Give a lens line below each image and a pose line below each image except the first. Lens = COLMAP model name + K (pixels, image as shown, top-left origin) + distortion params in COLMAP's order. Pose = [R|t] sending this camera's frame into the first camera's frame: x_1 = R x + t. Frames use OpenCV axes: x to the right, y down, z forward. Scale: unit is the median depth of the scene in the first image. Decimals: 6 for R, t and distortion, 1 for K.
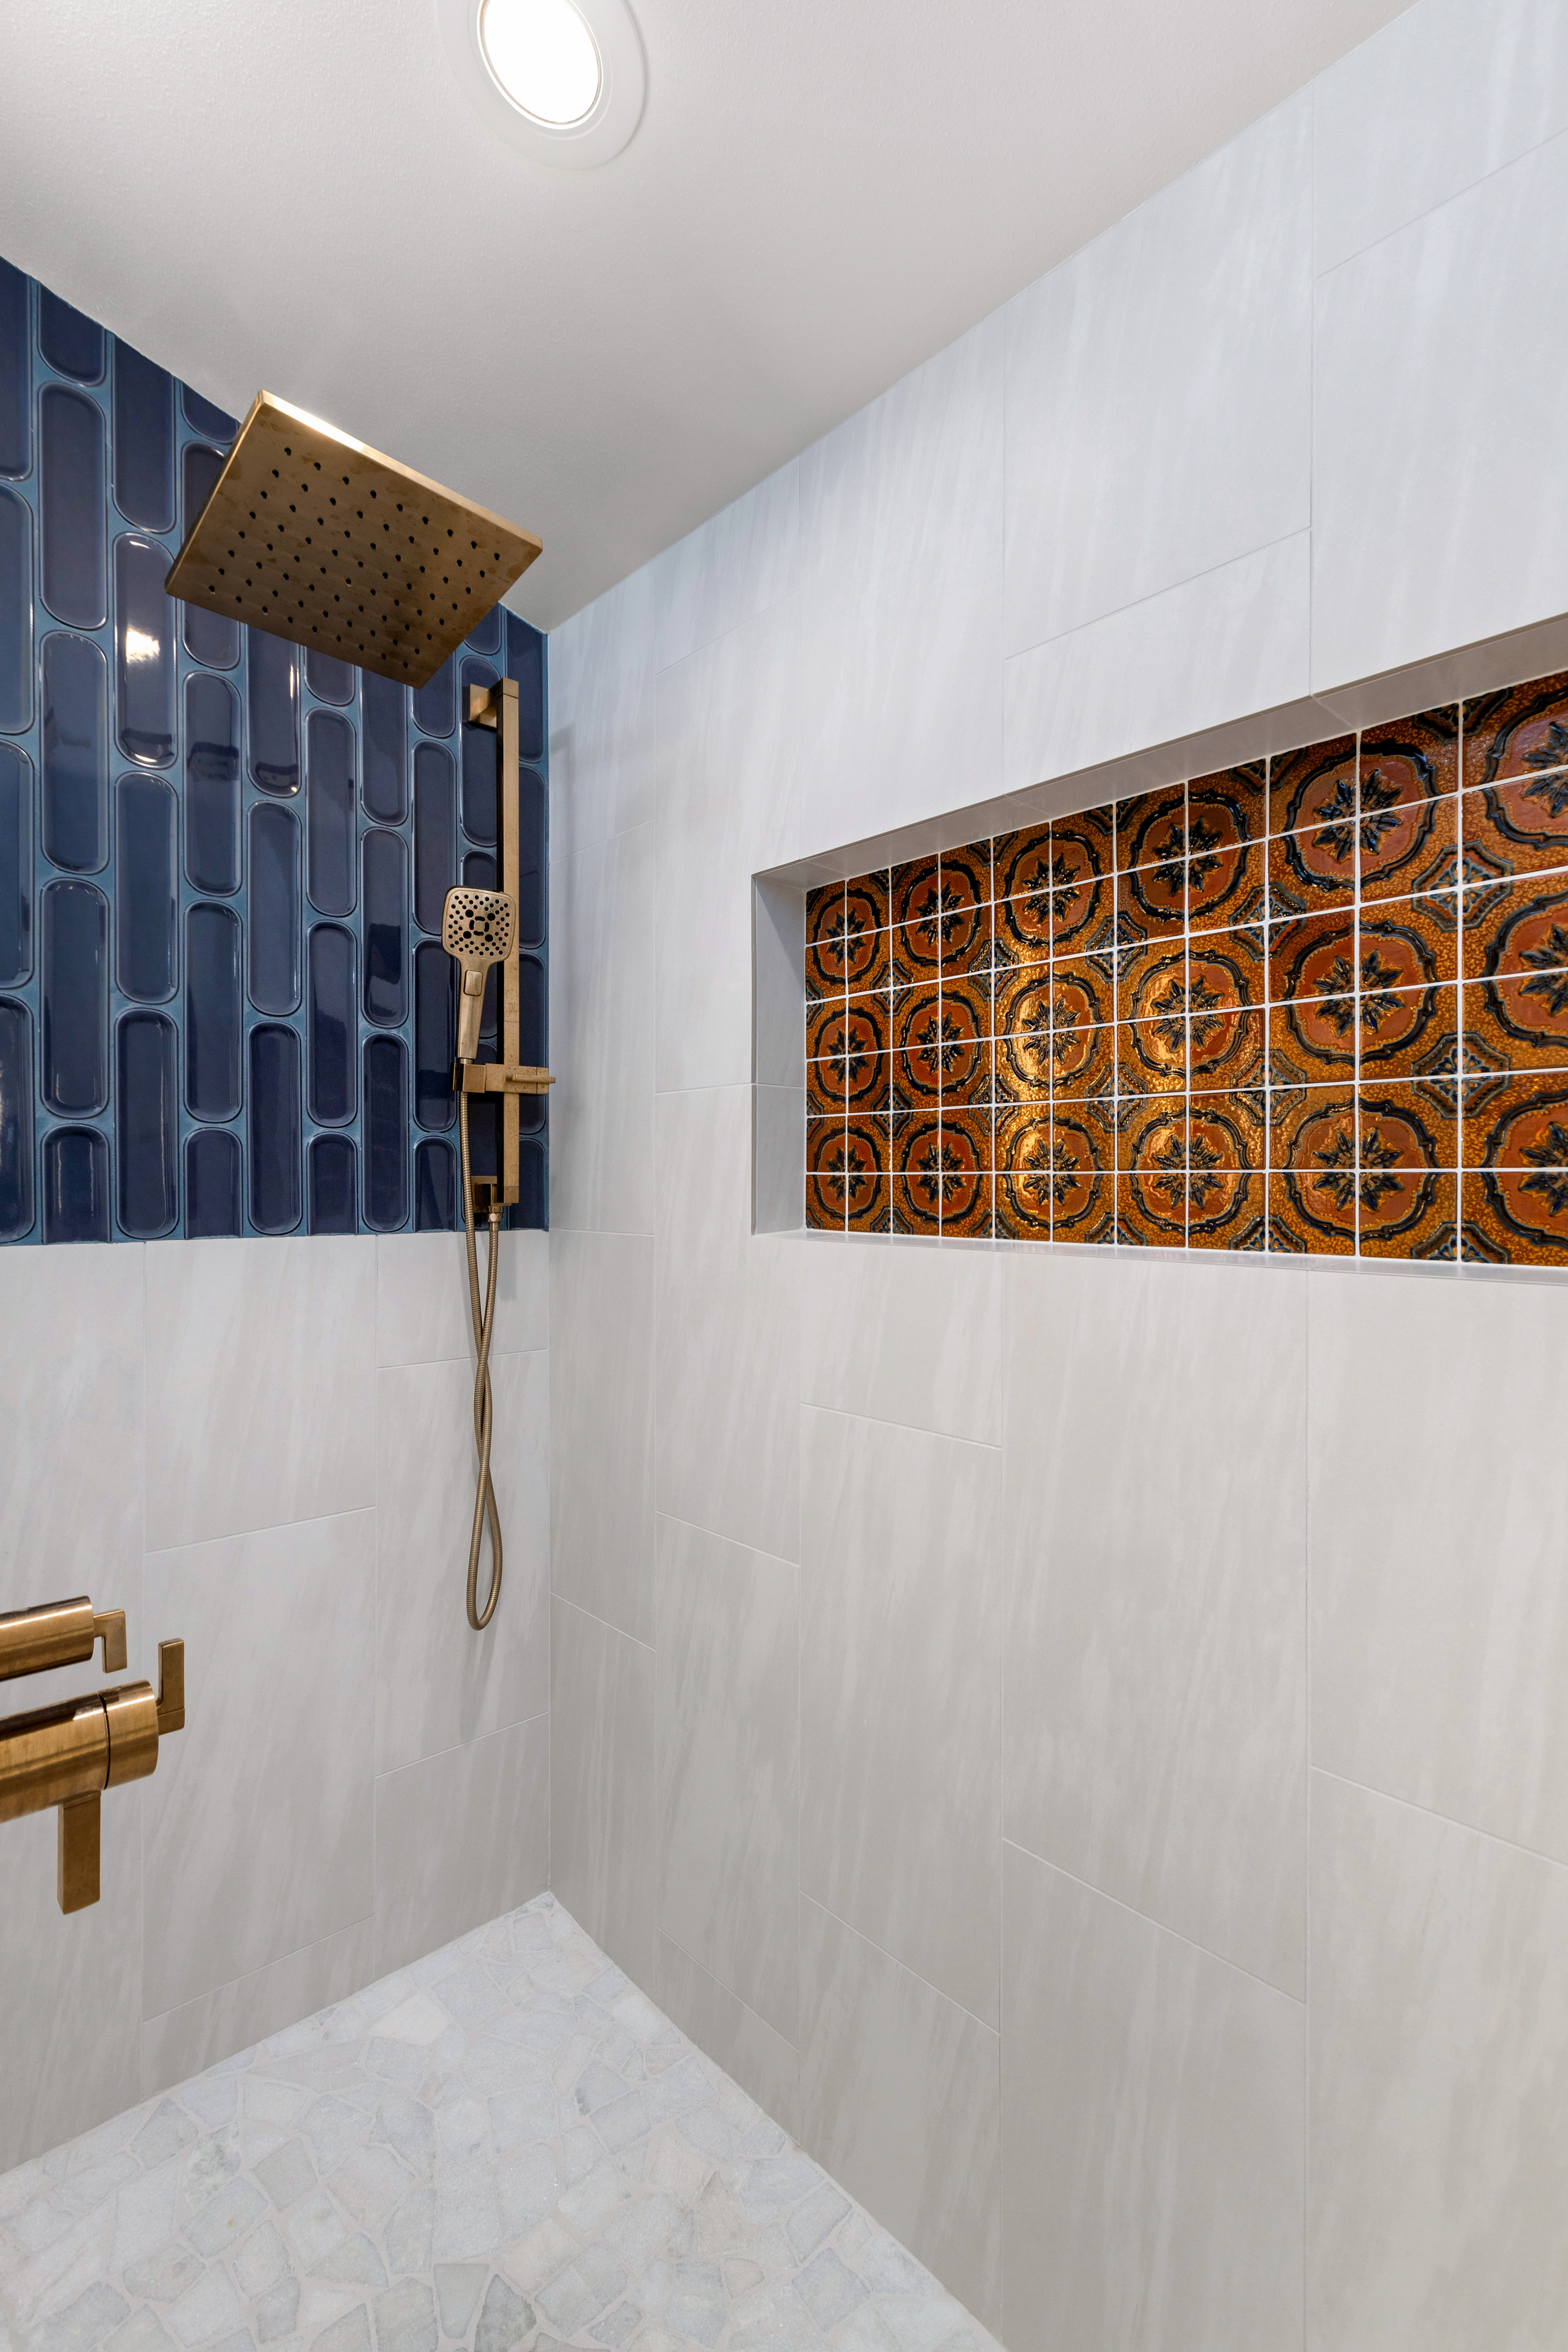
lens RADIAL K [[1069.0, 0, 770.5], [0, 1069.0, 1185.1], [0, 0, 1]] dist [-0.000508, 0.000273]
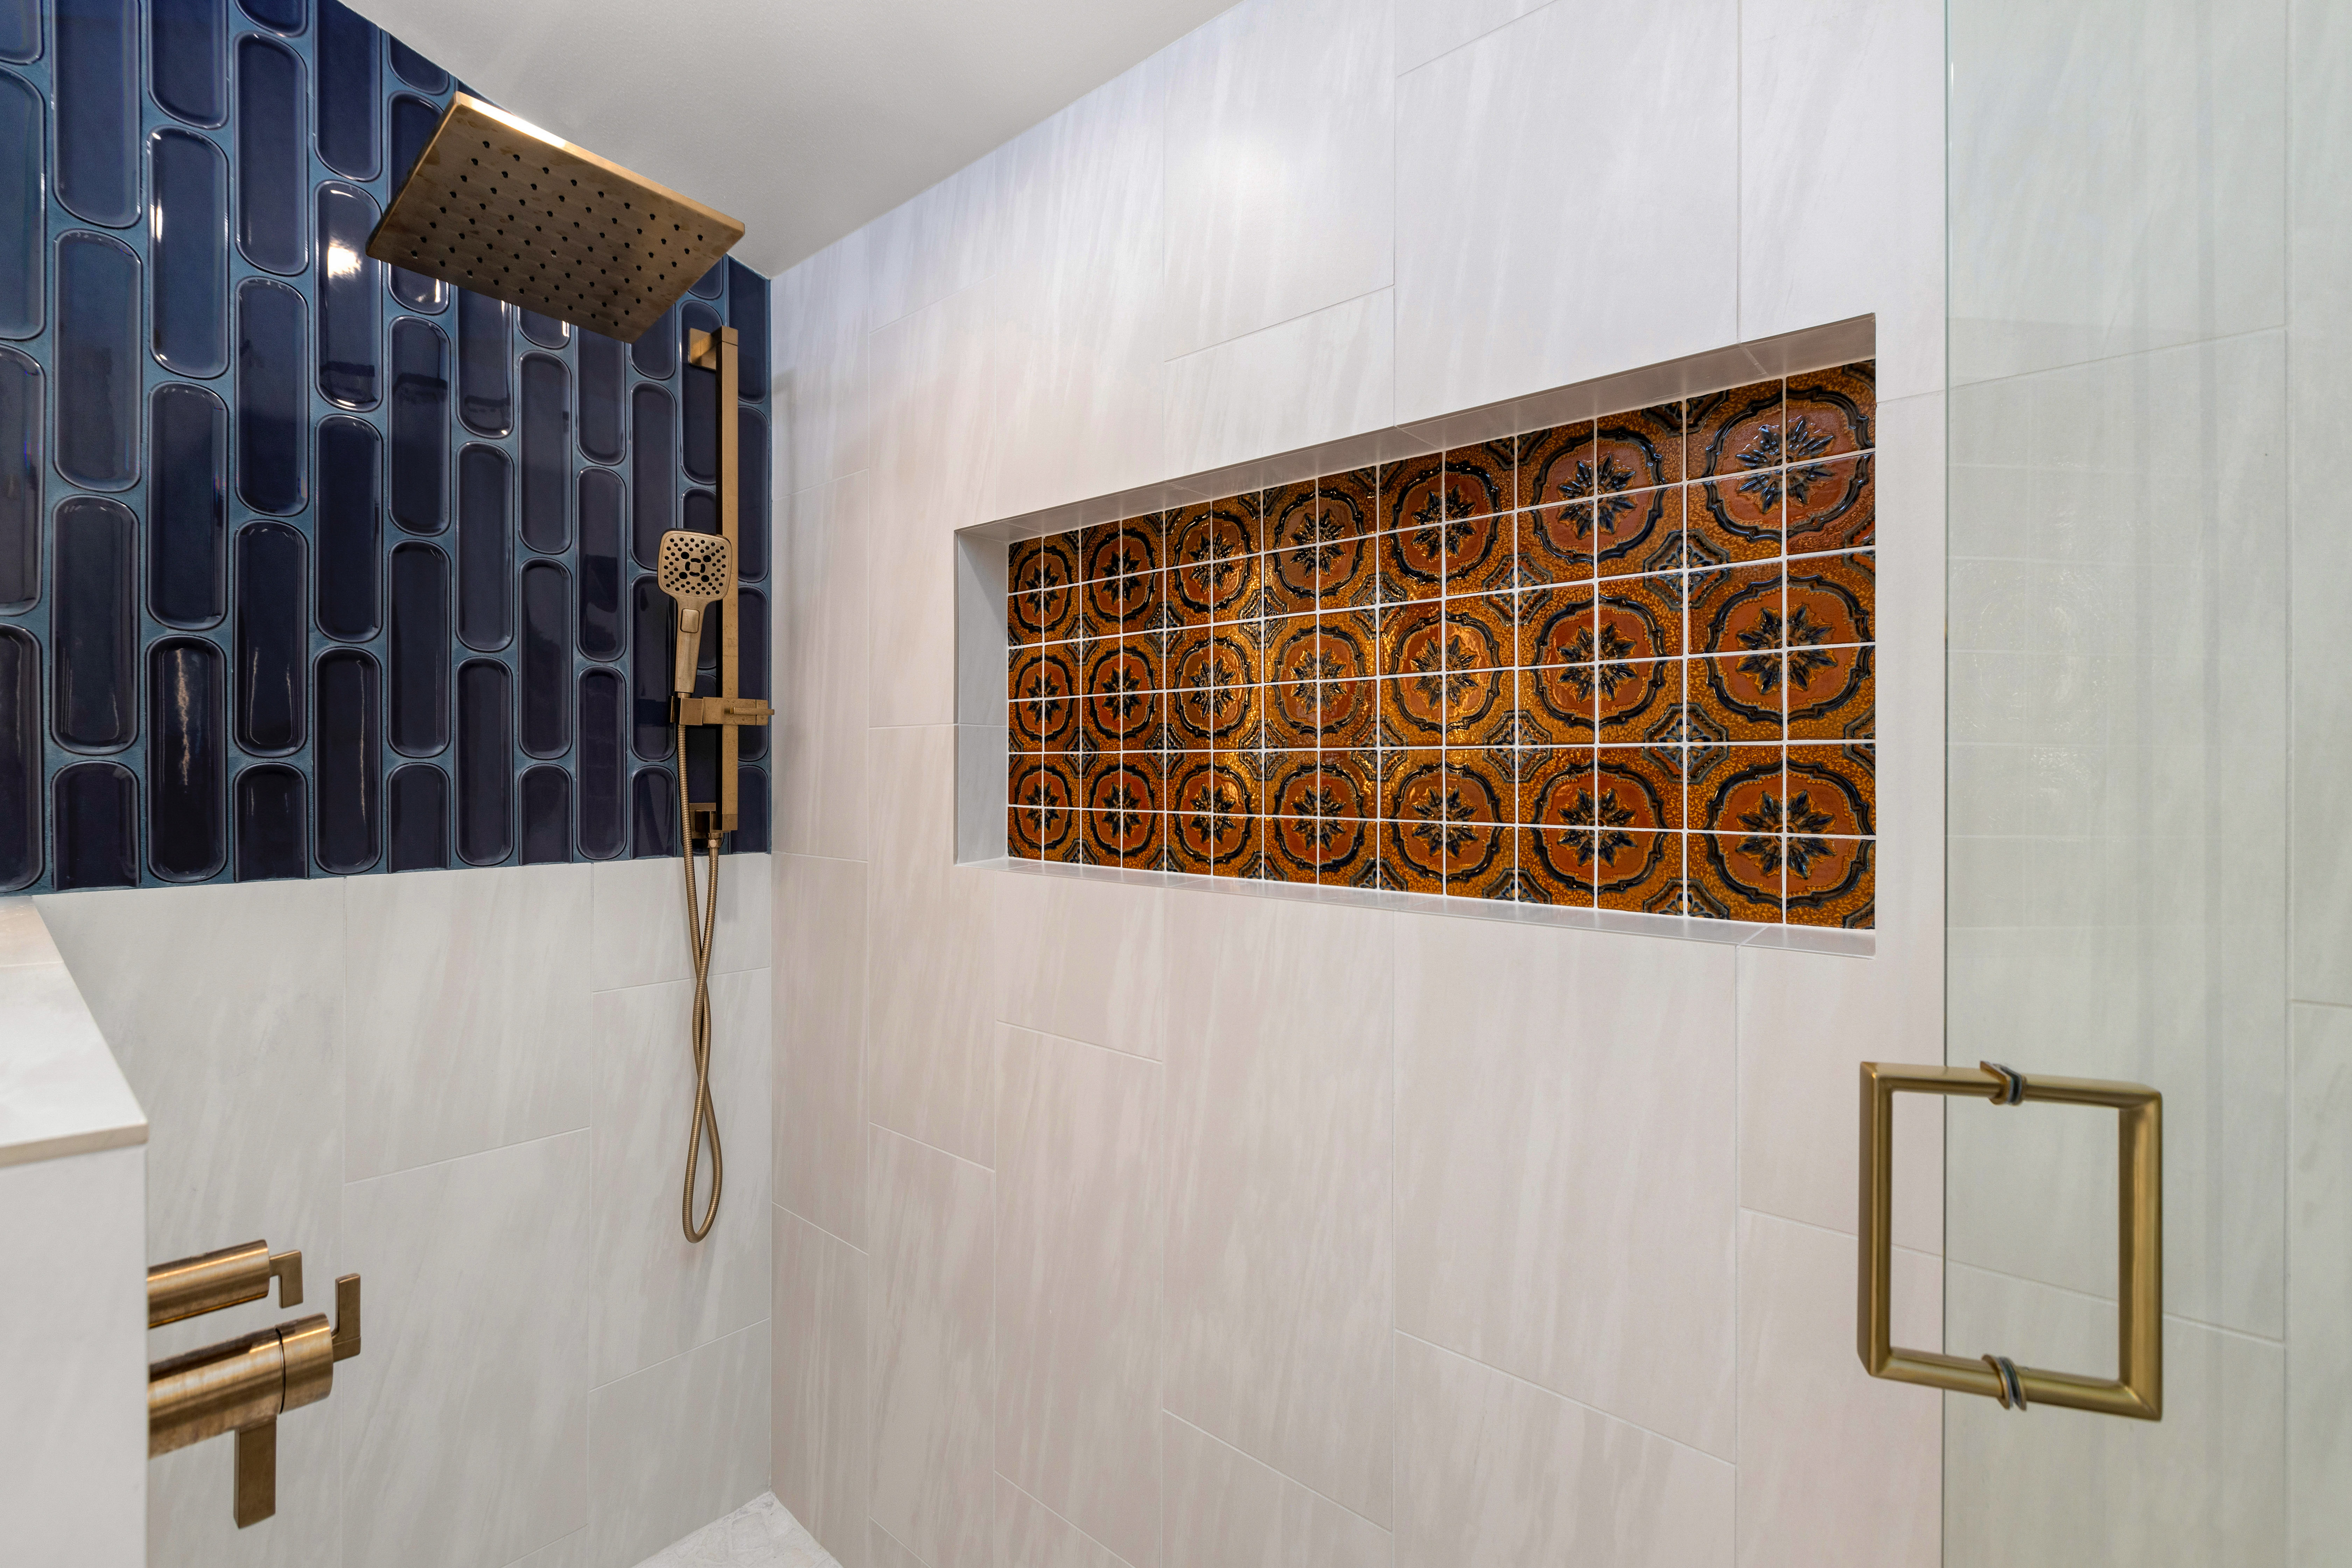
lens RADIAL K [[1069.0, 0, 1167.4], [0, 1069.0, 768.3], [0, 0, 1]] dist [-0.000508, 0.000273]
pose [[0.993946, 0.000798, 0.109868, 0.081585], [-0.000411, 0.999994, -0.003545, -0.048714], [-0.109870, 0.003478, 0.993940, -0.098996]]
